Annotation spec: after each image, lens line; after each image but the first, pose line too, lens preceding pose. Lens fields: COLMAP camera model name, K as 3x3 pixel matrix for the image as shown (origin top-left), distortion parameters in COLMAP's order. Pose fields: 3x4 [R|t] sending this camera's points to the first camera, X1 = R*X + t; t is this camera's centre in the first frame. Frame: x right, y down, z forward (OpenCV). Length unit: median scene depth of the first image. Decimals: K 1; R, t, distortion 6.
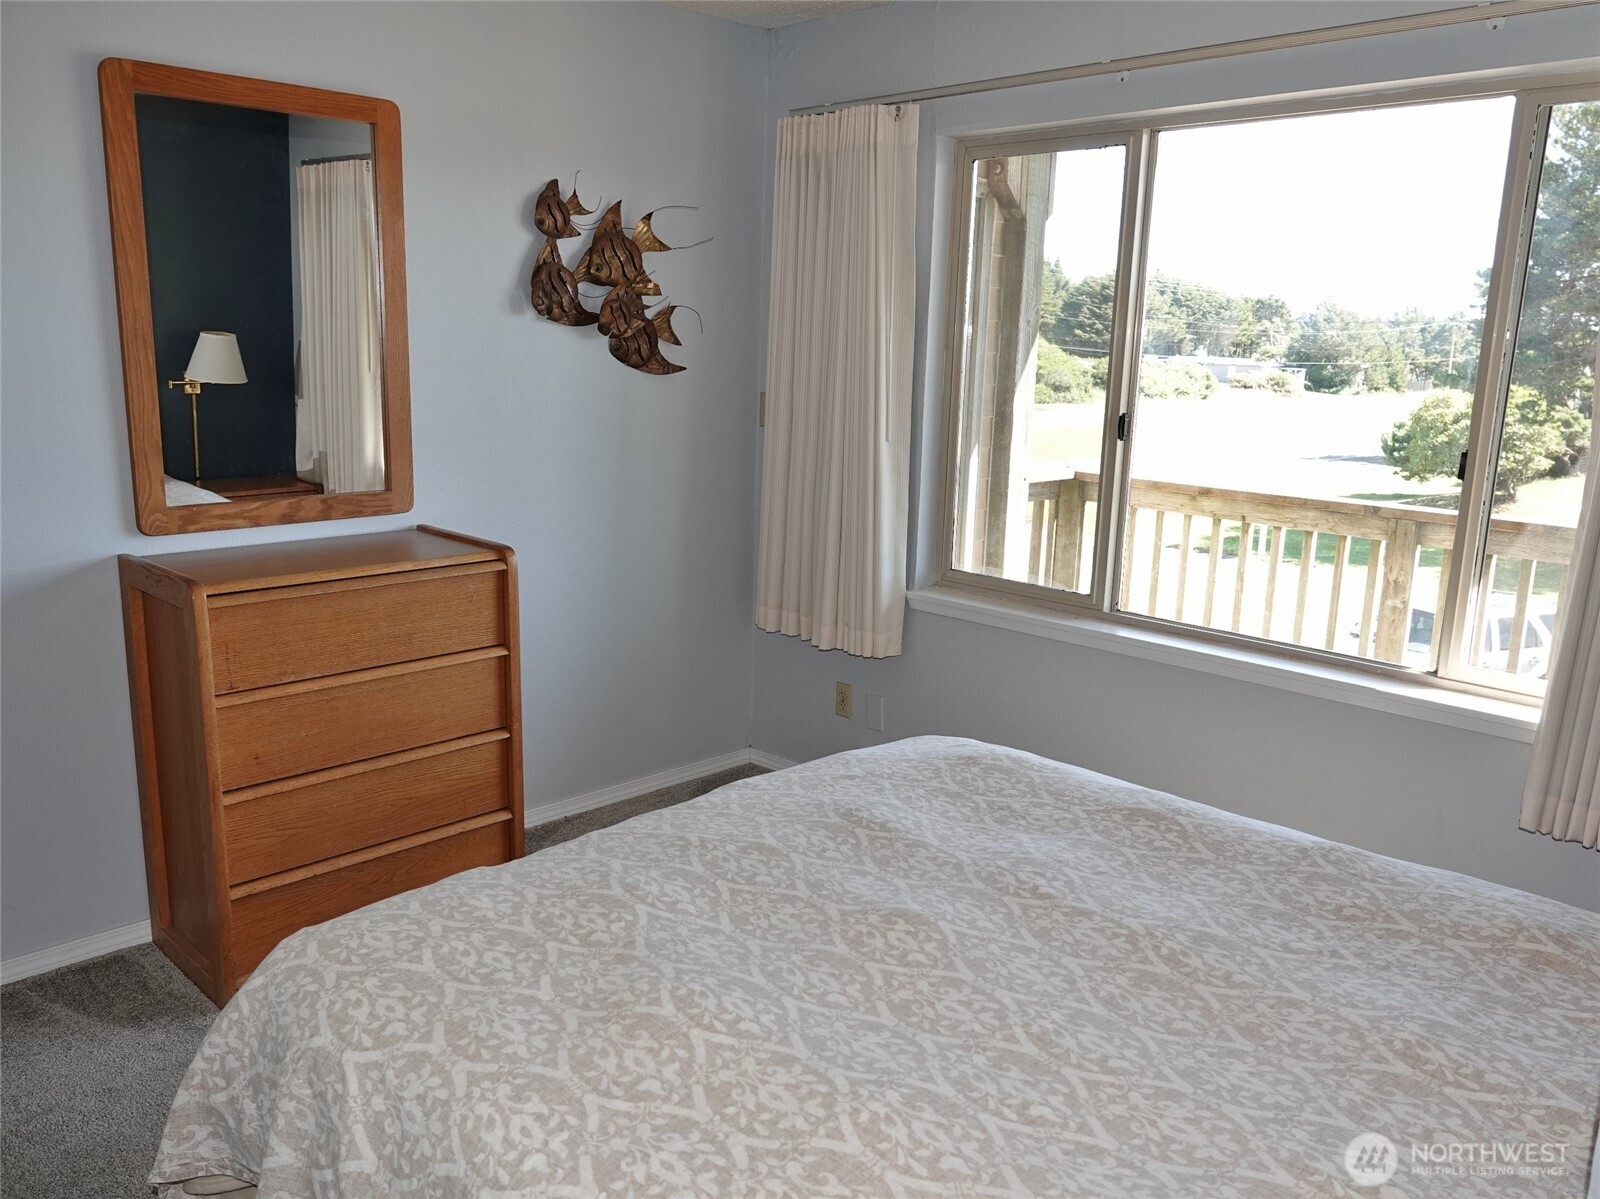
lens RADIAL K [[1262.1, 0, 807.2], [0, 1262.1, 595.0], [0, 0, 1]] dist [0.005828, 0.001926]
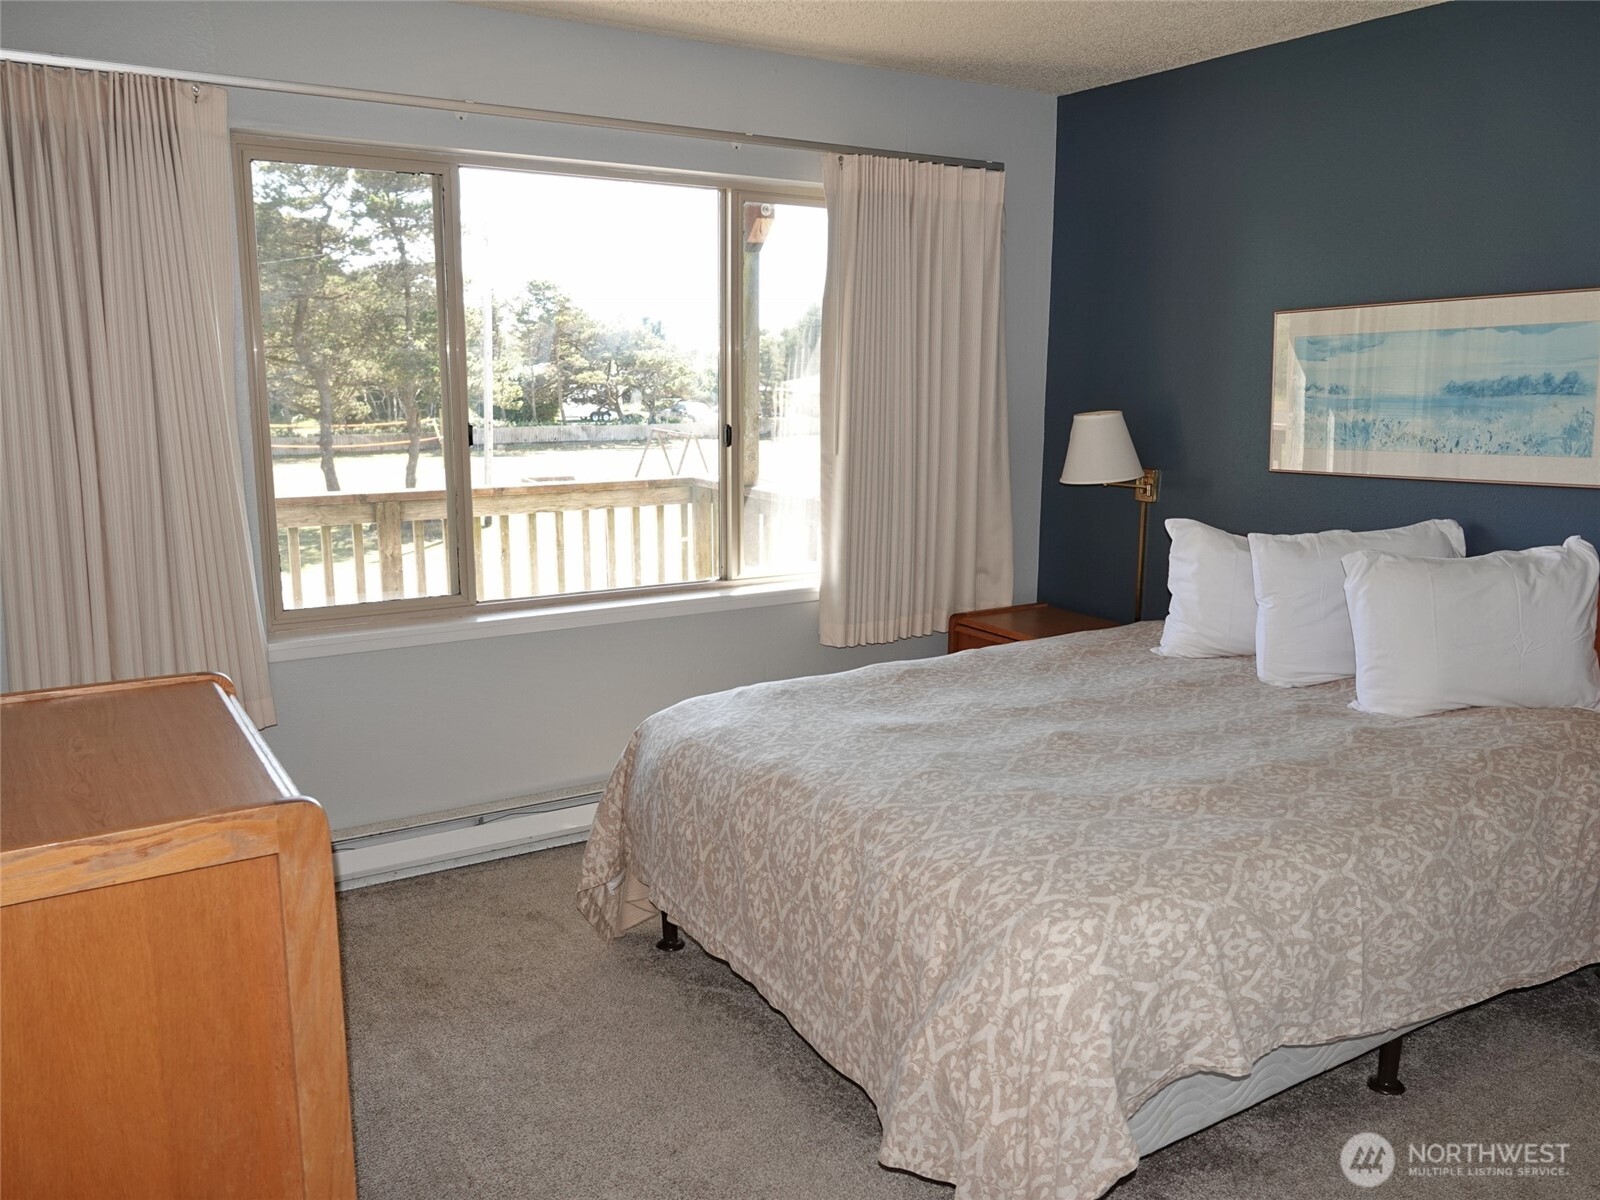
lens RADIAL K [[1262.1, 0, 807.2], [0, 1262.1, 595.5], [0, 0, 1]] dist [0.005828, 0.001926]
pose [[0.226096, -0.207523, 0.951743, -0.905798], [0.197660, 0.966491, 0.163783, -0.143860], [-0.953840, 0.151091, 0.259538, 0.546827]]
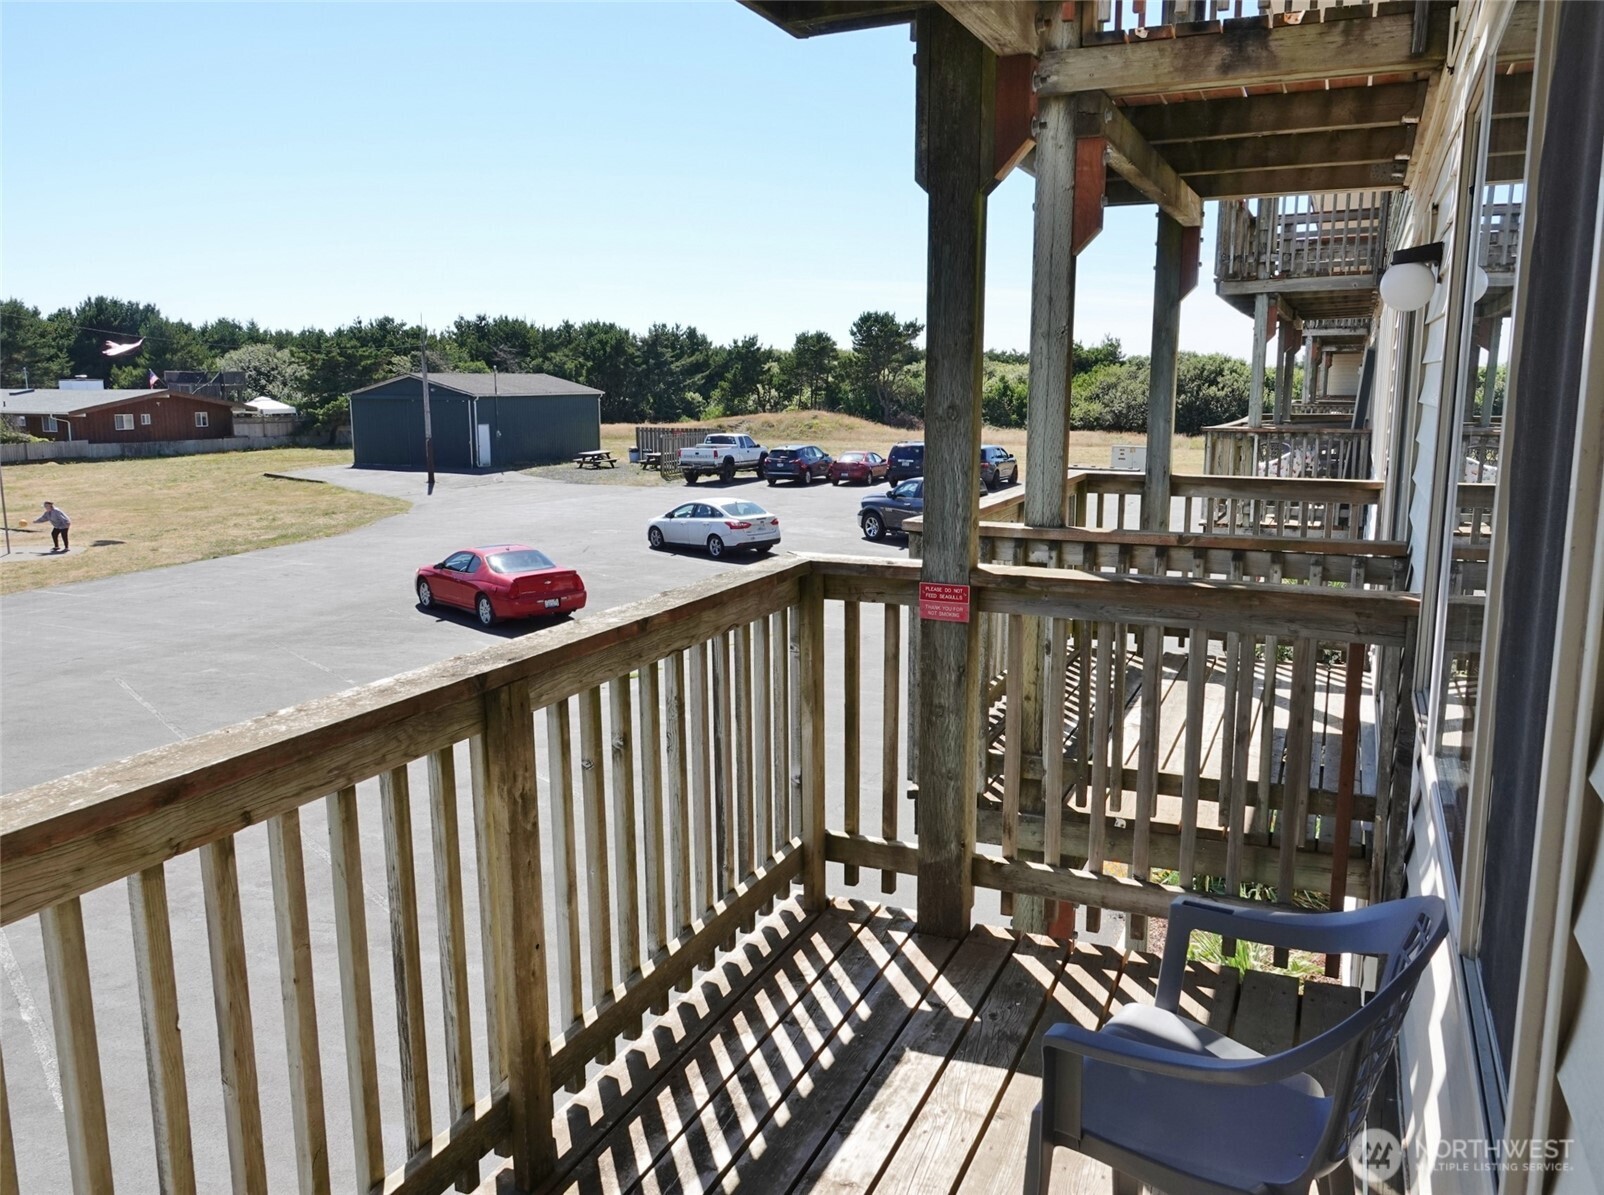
lens RADIAL K [[1271.9, 0, 803.6], [0, 1271.9, 593.9], [0, 0, 1]] dist [-0.000027, 0.011106]
pose [[-0.362530, -0.190473, 0.912300, -0.085382], [0.180489, 0.946011, 0.269234, -0.345993], [-0.914328, 0.262266, -0.308580, 1.667351]]
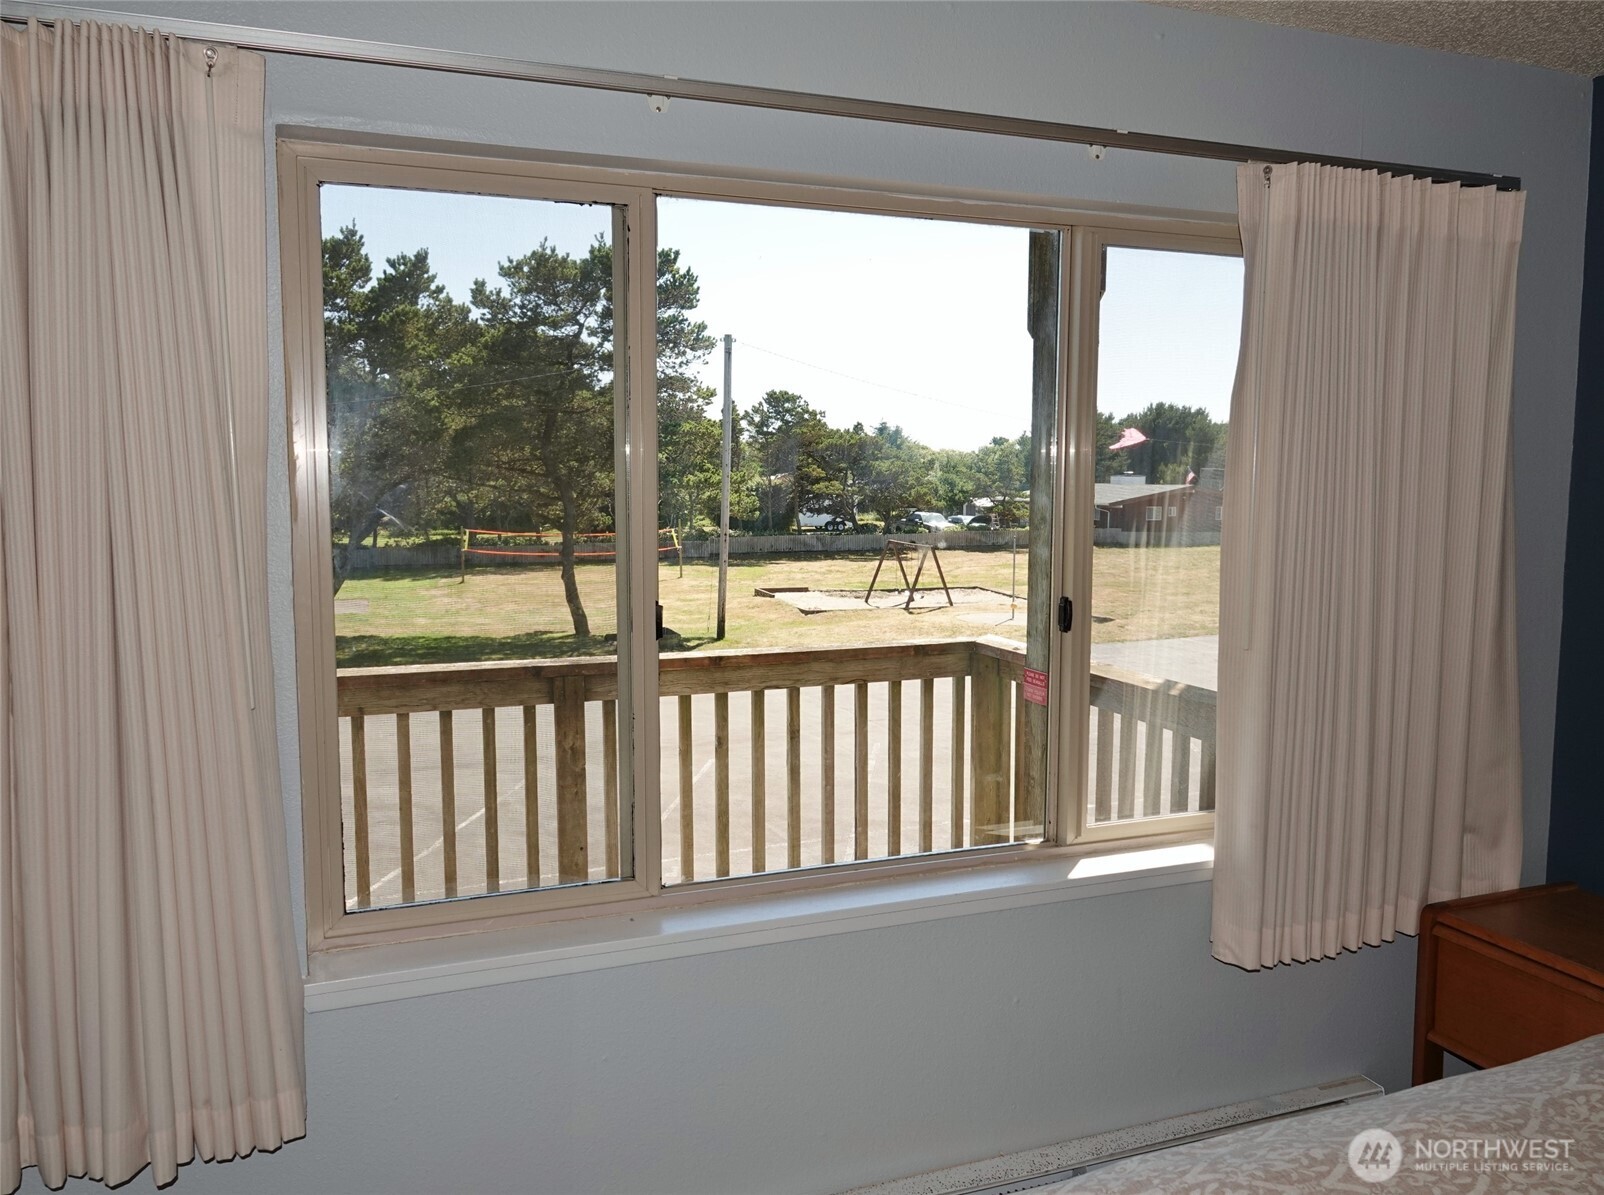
lens RADIAL K [[1270.8, 0, 814.9], [0, 1270.8, 595.4], [0, 0, 1]] dist [0.005717, 0.000097]
pose [[0.393013, -0.121584, 0.911459, -0.398510], [0.195510, 0.979605, 0.046372, -0.193850], [-0.898508, 0.159975, 0.408768, 0.772953]]
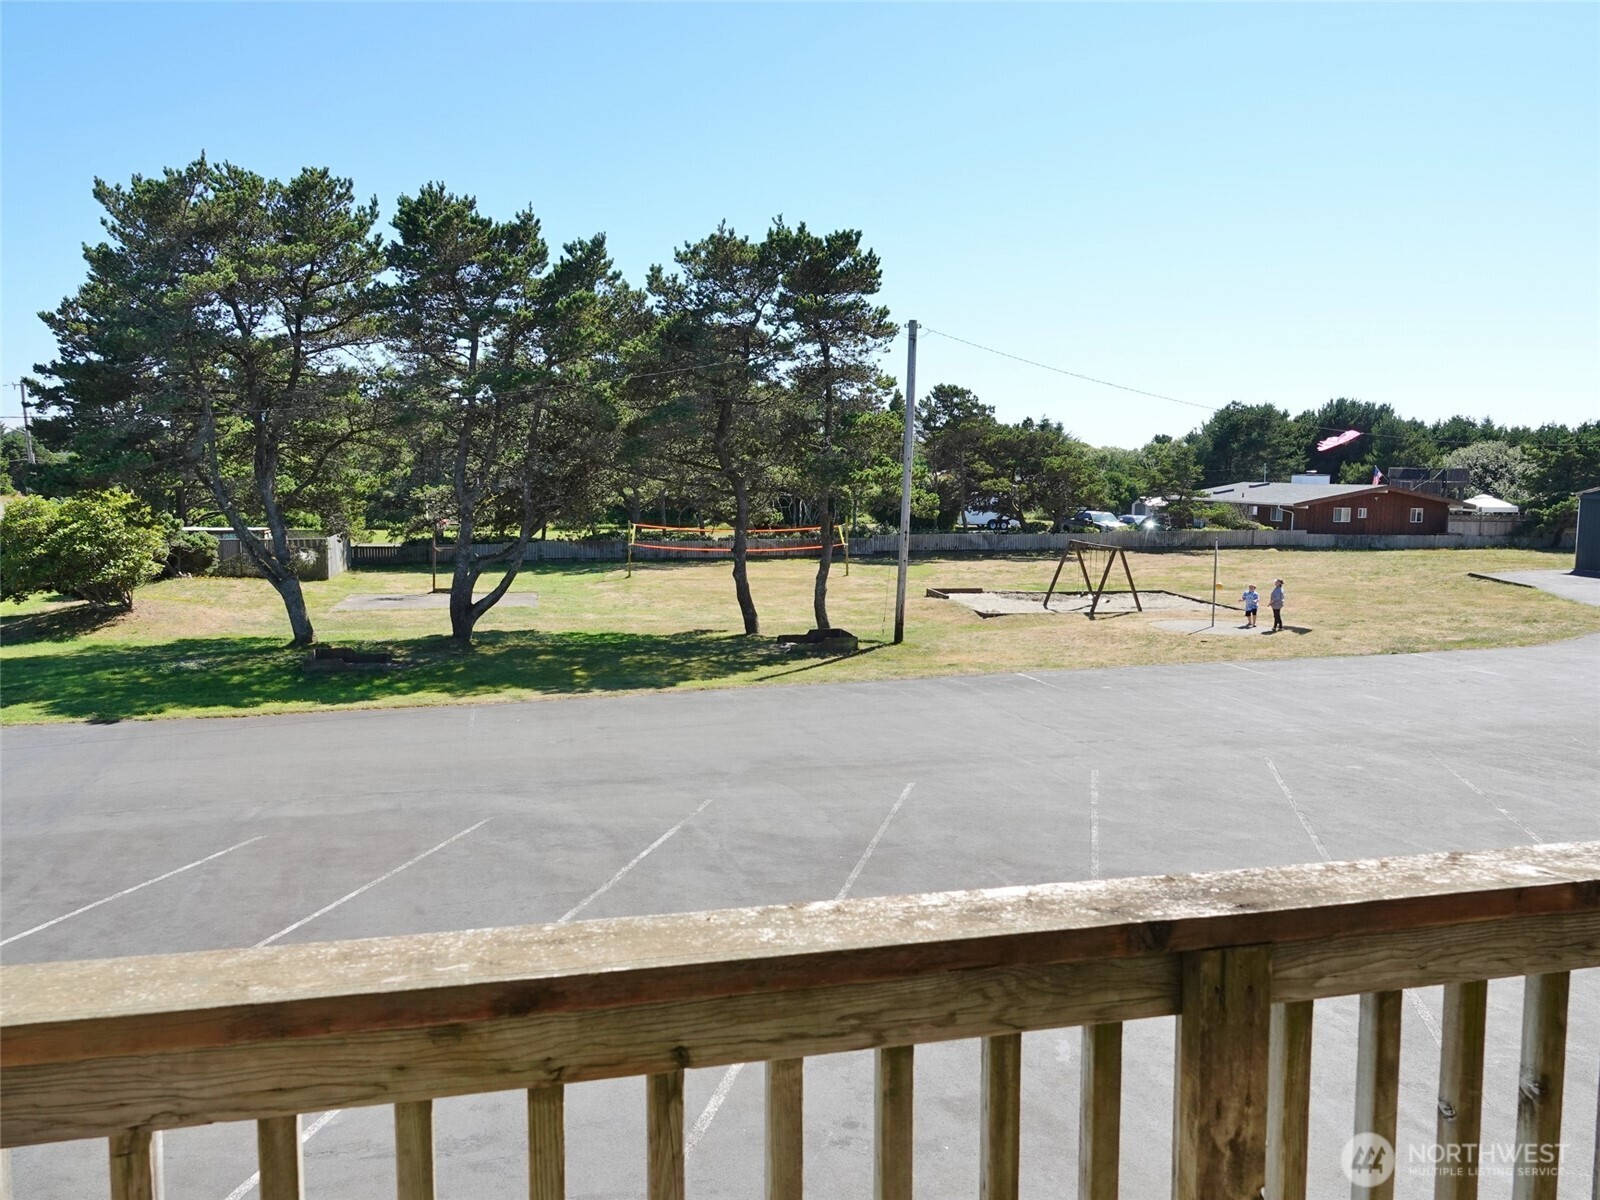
lens RADIAL K [[1251.2, 0, 807.2], [0, 1251.2, 595.6], [0, 0, 1]] dist [0.008655, -0.001920]
pose [[0.503059, -0.116284, 0.856393, 0.268665], [0.182119, 0.982920, 0.026485, -0.272236], [-0.844846, 0.142642, 0.515644, 1.467896]]
